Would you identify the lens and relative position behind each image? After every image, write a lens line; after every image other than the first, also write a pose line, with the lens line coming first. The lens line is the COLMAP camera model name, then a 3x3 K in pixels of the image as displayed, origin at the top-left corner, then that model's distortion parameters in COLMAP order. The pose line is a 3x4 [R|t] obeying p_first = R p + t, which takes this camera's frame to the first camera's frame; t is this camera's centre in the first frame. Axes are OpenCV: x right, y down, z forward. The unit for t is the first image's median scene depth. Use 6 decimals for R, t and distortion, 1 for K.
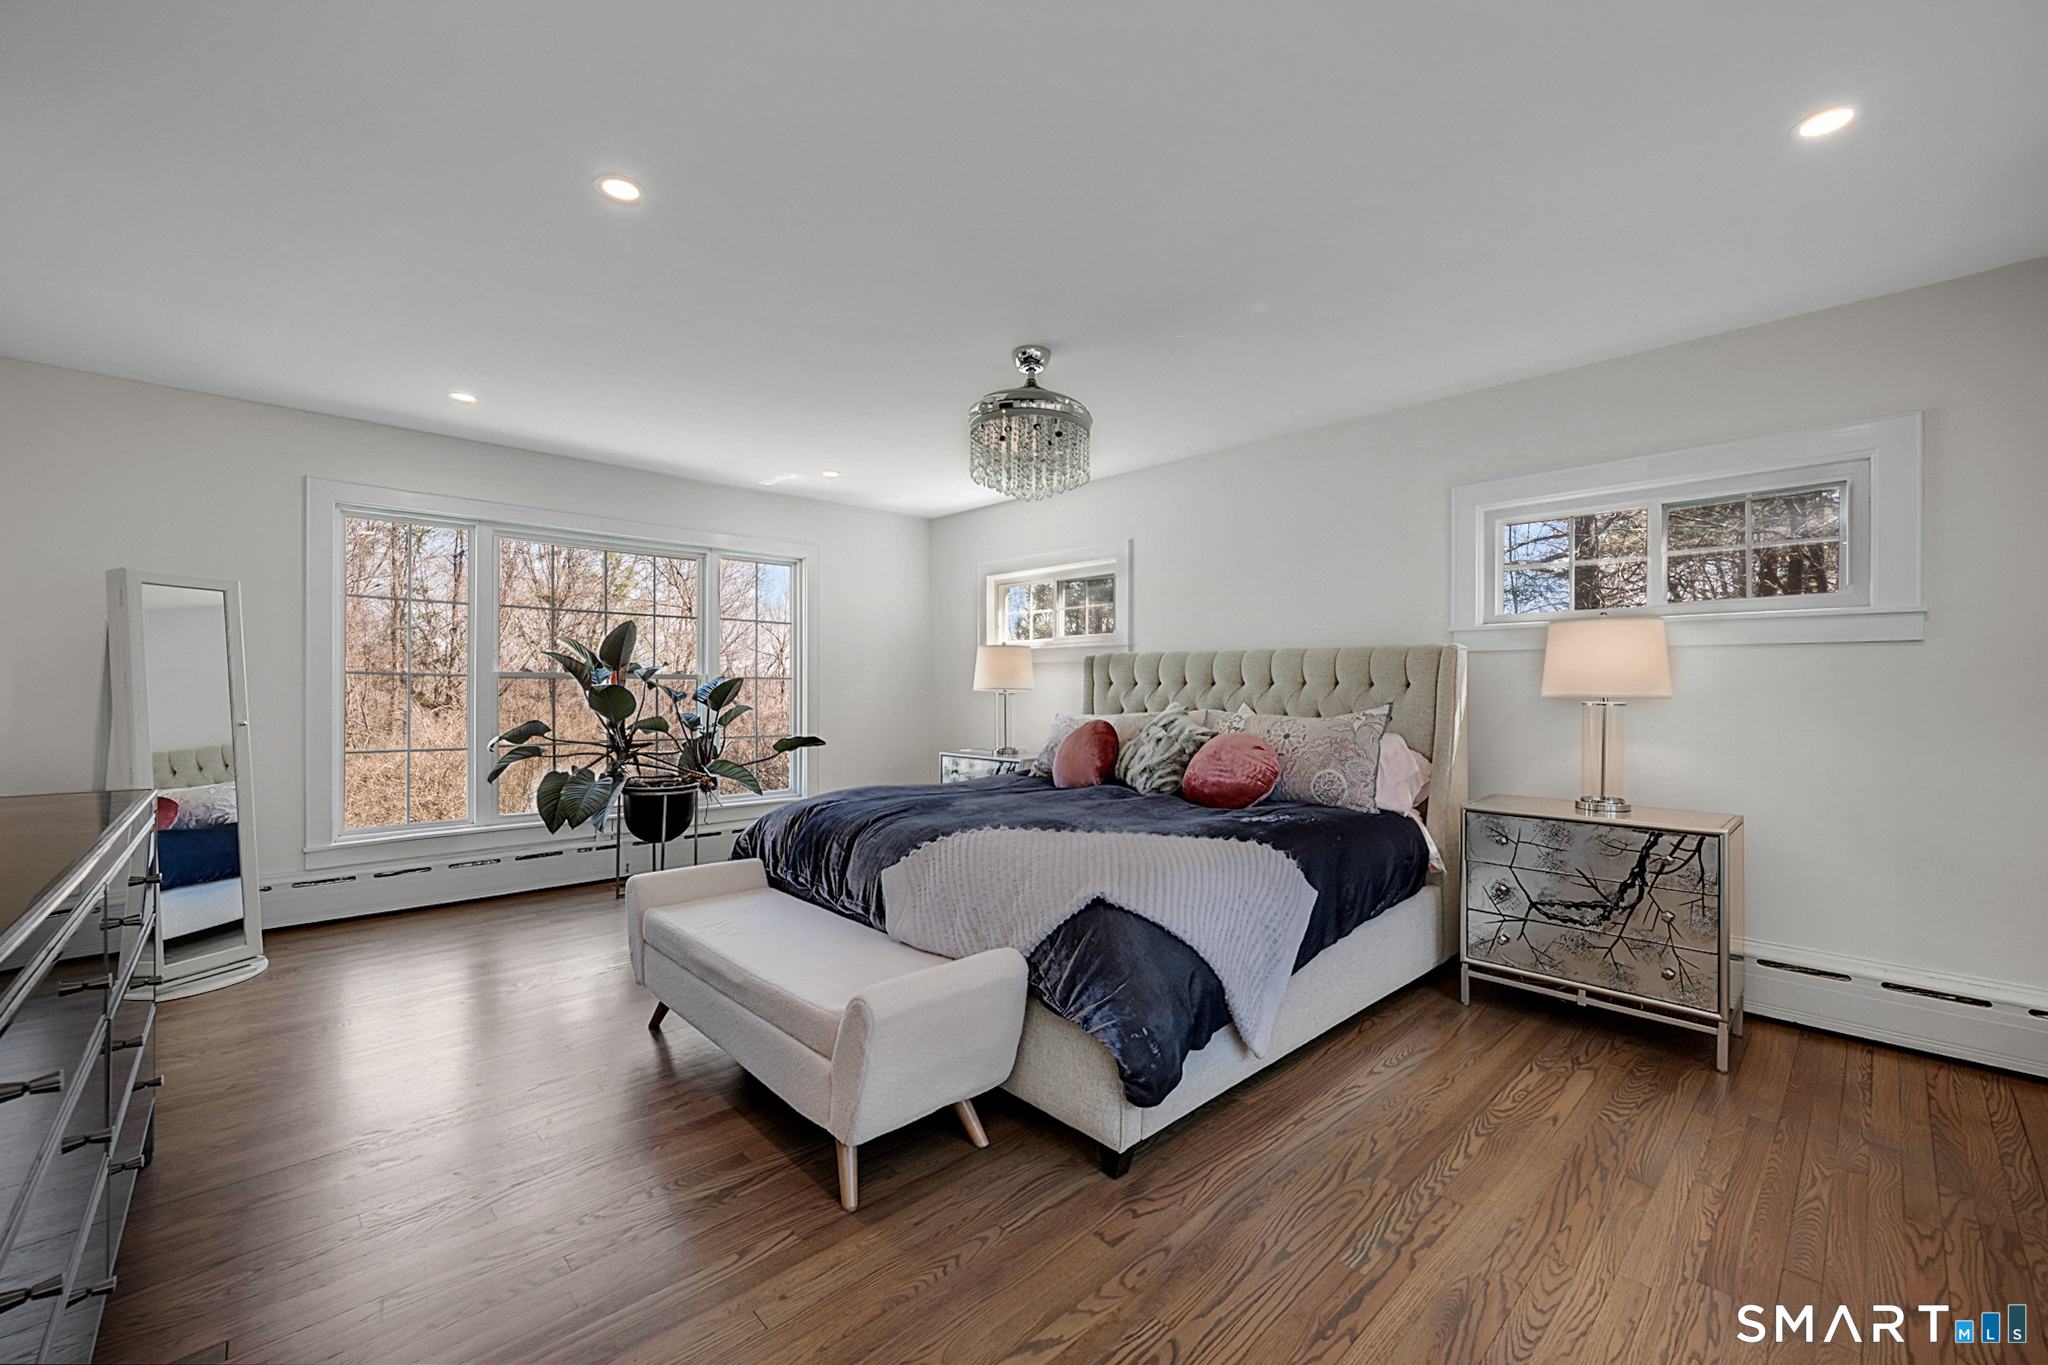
lens RADIAL K [[827.6, 0, 1022.0], [0, 827.6, 688.4], [0, 0, 1]] dist [0.009847, -0.000216]
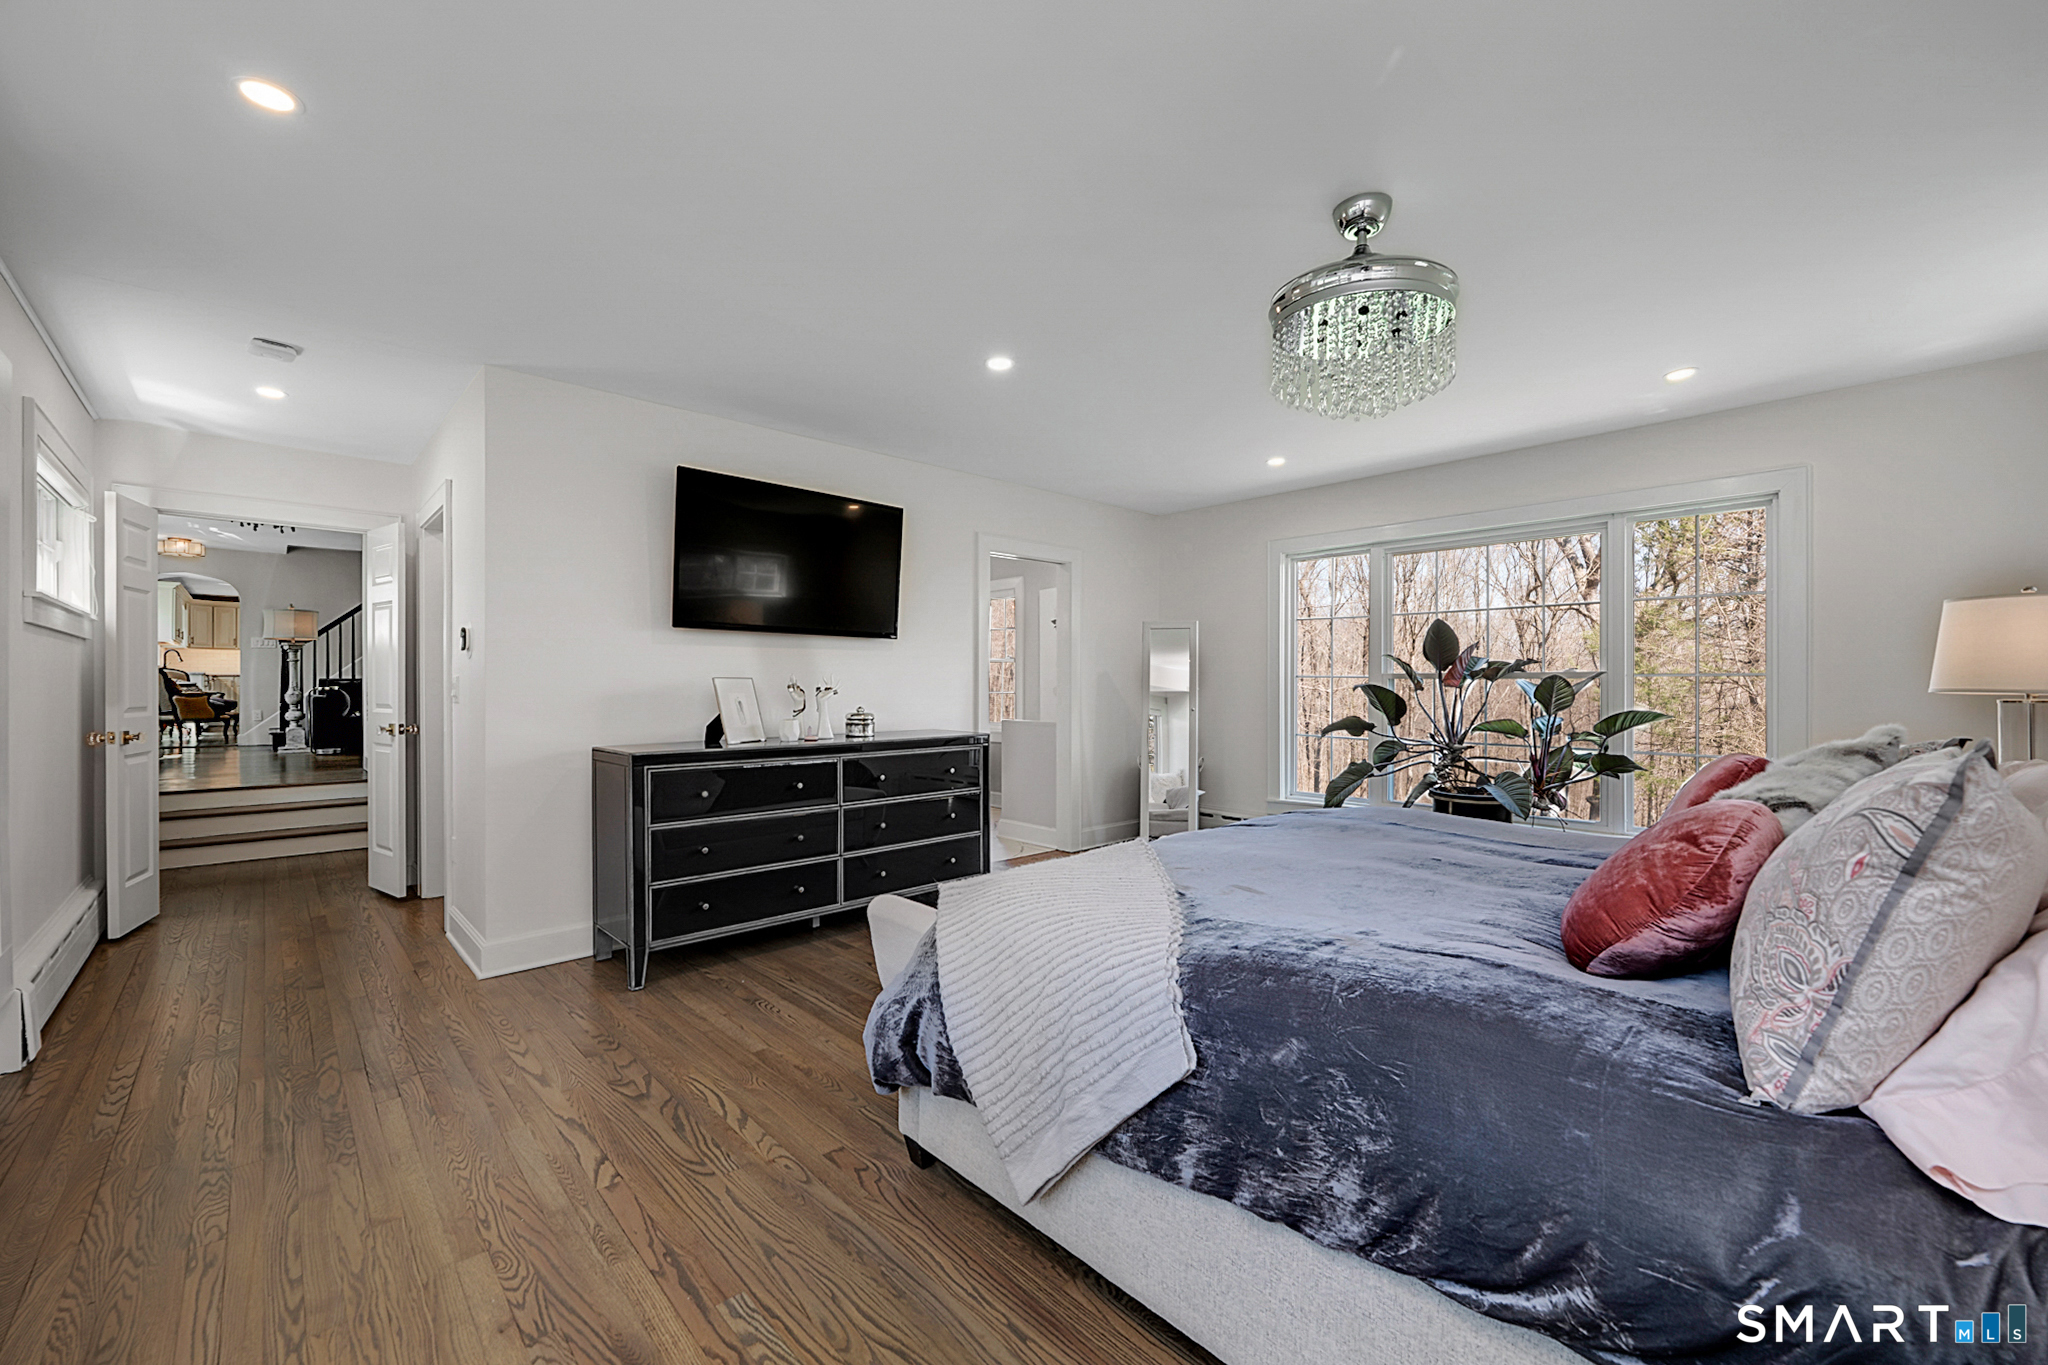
lens RADIAL K [[827.6, 0, 1022.0], [0, 827.6, 688.4], [0, 0, 1]] dist [0.009847, -0.000216]
pose [[-0.022168, 0.002080, -0.999752, 1.385567], [0.001032, 0.999997, 0.002058, -0.001861], [0.999754, -0.000986, -0.022170, 1.403969]]
